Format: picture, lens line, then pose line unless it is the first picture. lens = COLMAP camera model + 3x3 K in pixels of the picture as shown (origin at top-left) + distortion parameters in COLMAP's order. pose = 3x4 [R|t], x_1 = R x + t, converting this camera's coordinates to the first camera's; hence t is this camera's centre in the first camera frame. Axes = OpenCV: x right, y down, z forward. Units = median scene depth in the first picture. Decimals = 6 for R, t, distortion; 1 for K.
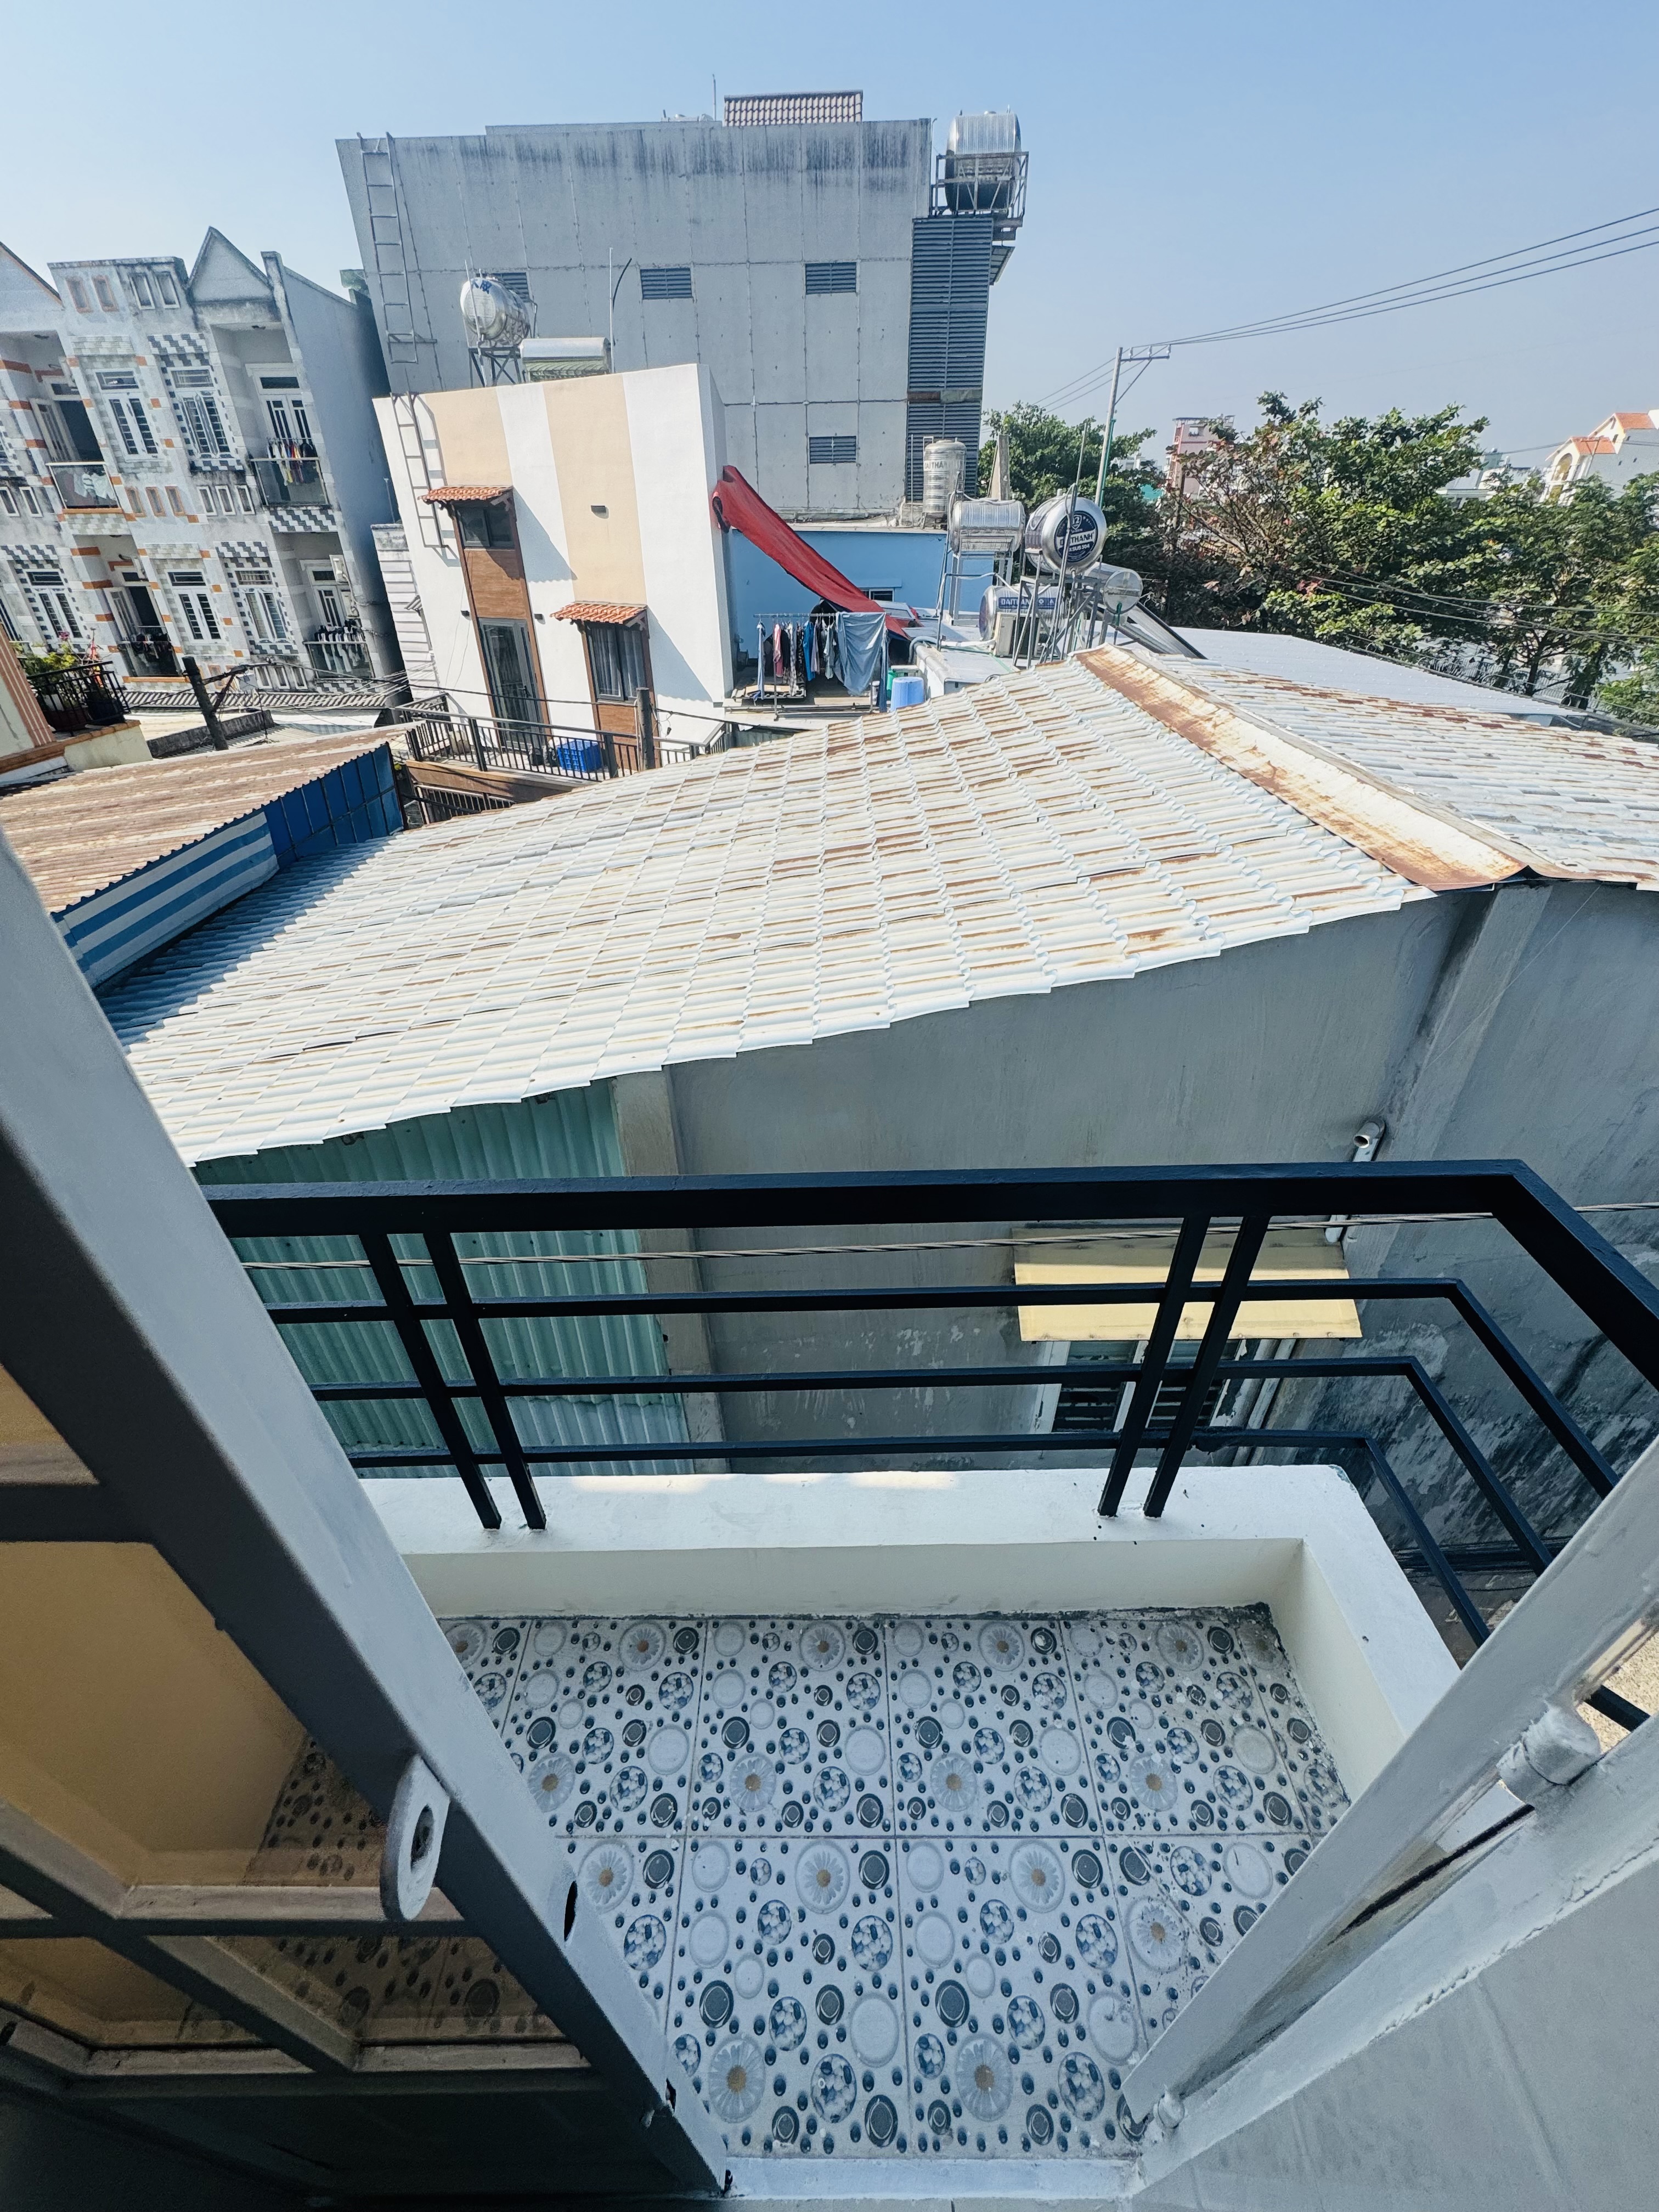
lens RADIAL K [[881.2, 0, 829.5], [0, 881.2, 1106.0], [0, 0, 1]] dist [-0.011528, -0.000214]
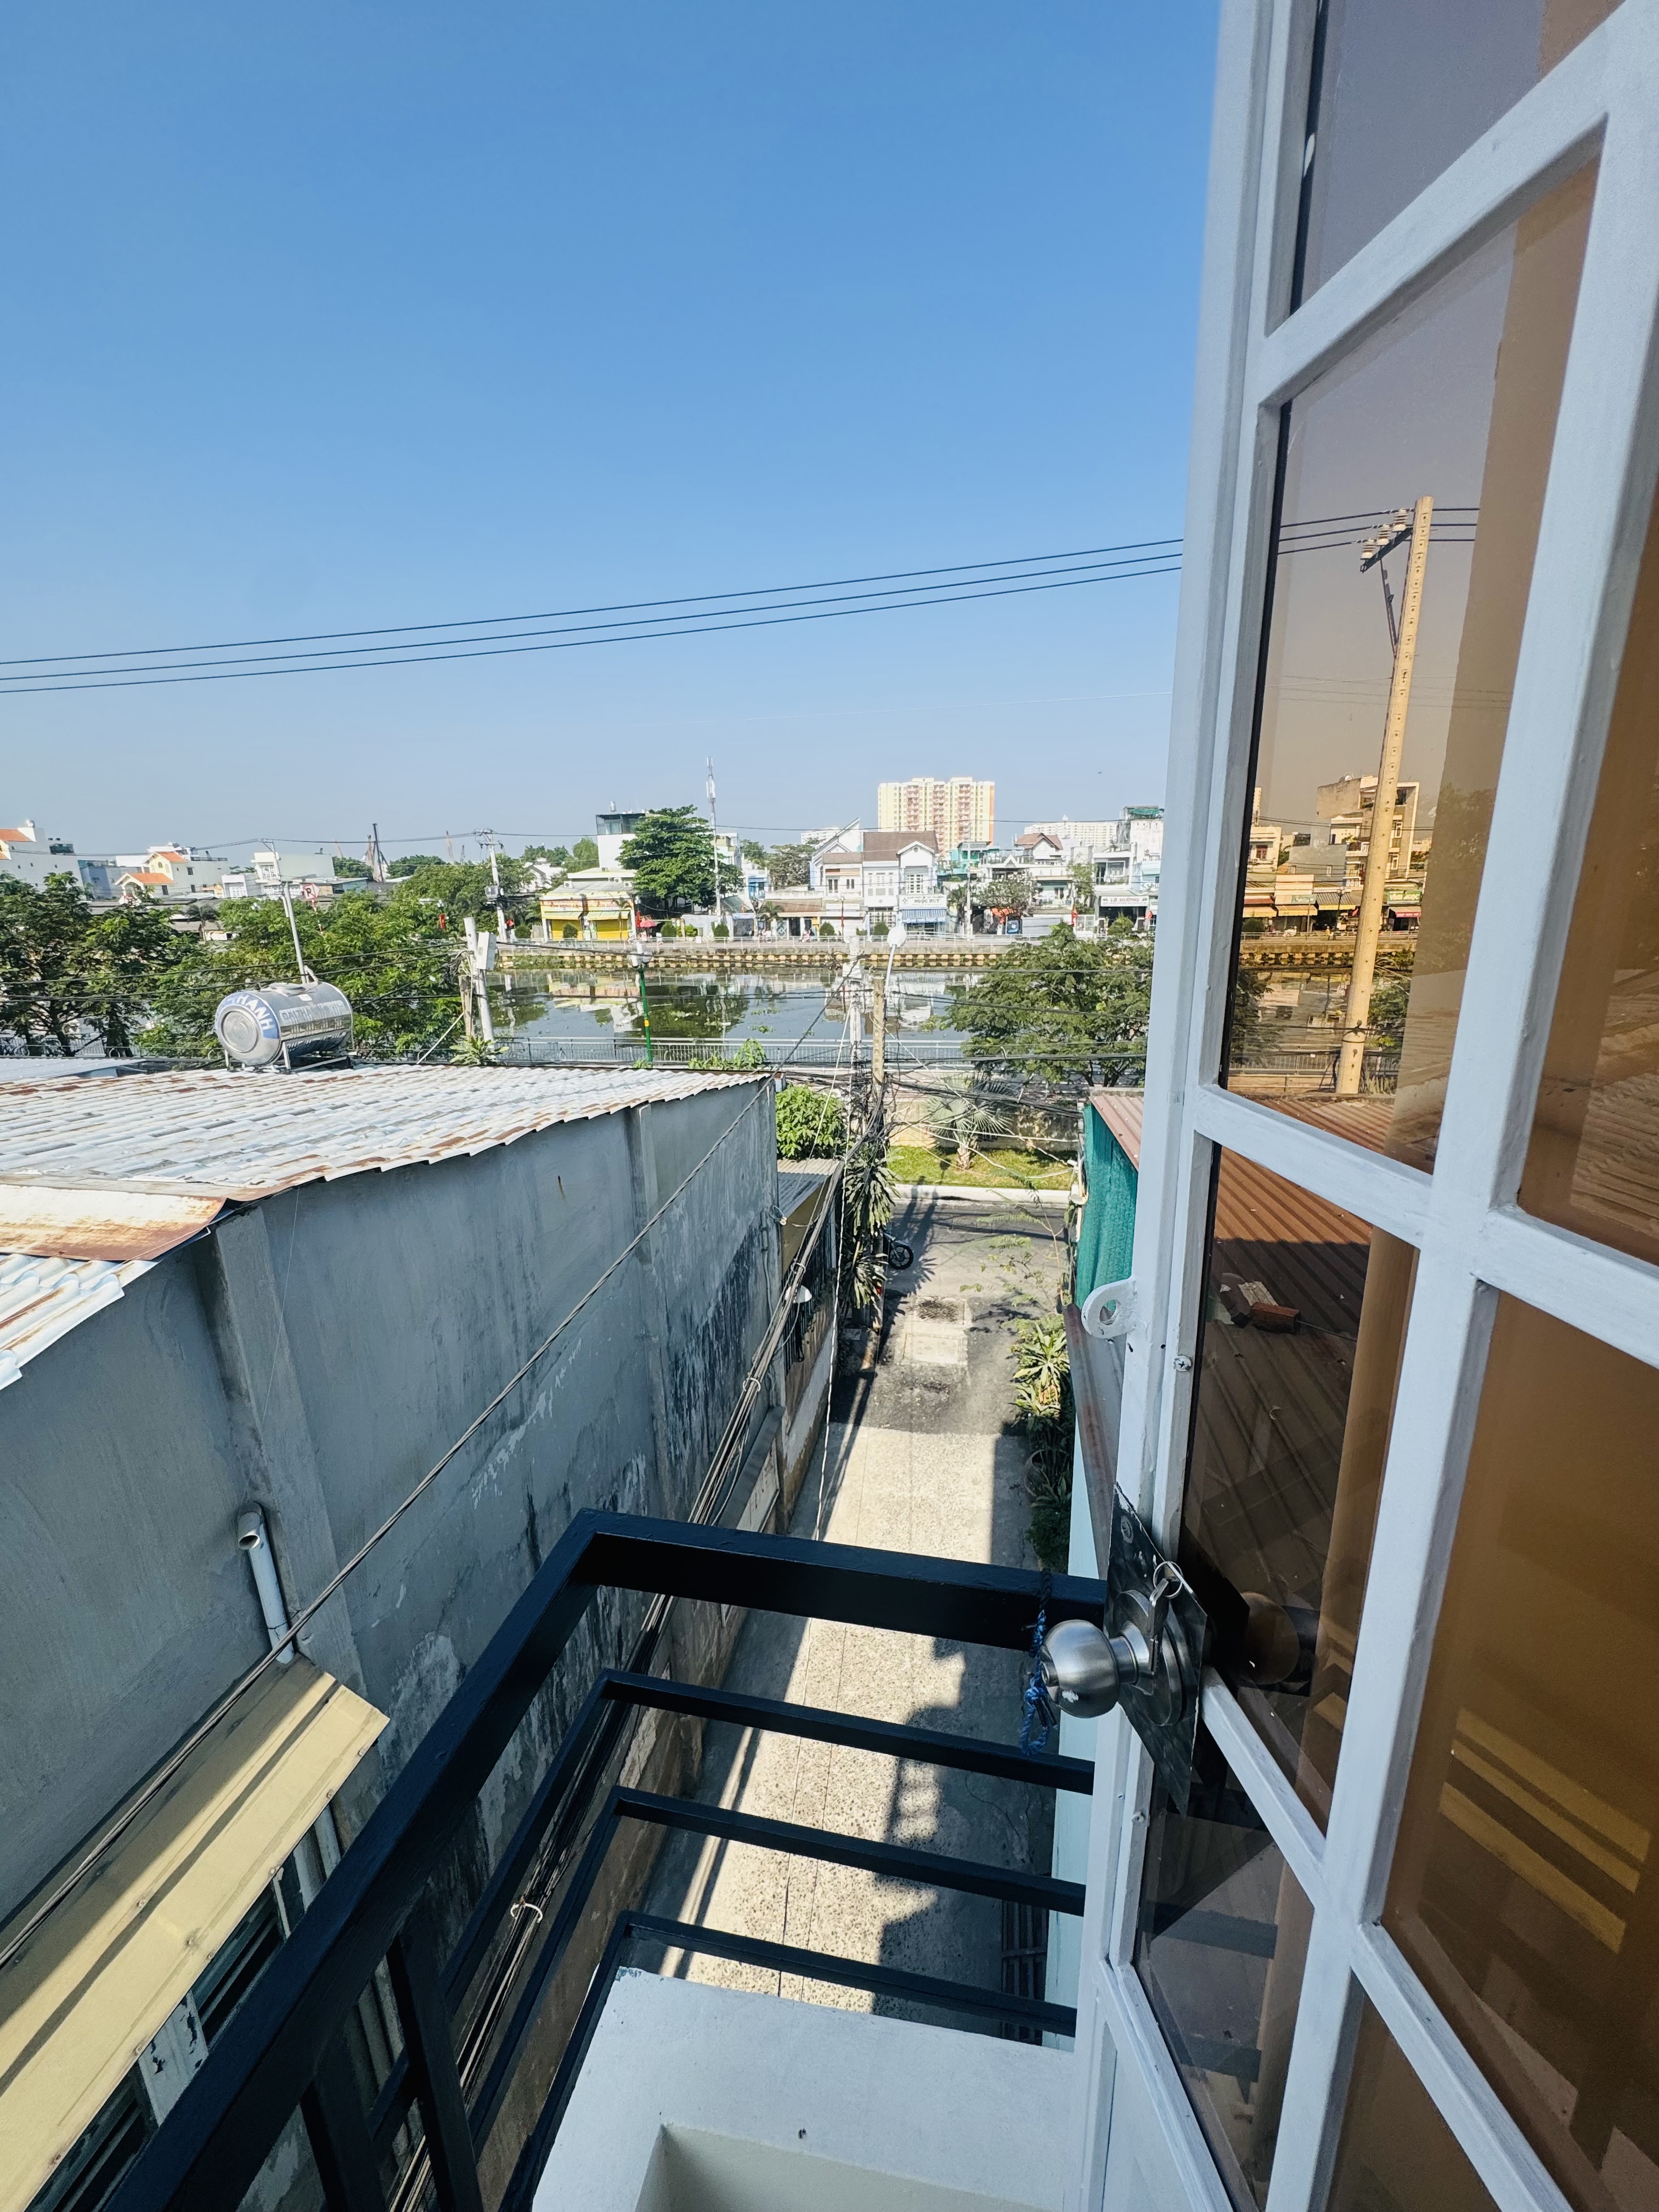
lens RADIAL K [[891.4, 0, 832.0], [0, 891.4, 1112.2], [0, 0, 1]] dist [-0.000550, -0.000709]
pose [[0.219149, -0.245640, 0.944264, 0.042068], [0.567286, 0.819476, 0.081519, -0.051051], [-0.793826, 0.517803, 0.318936, 0.103826]]
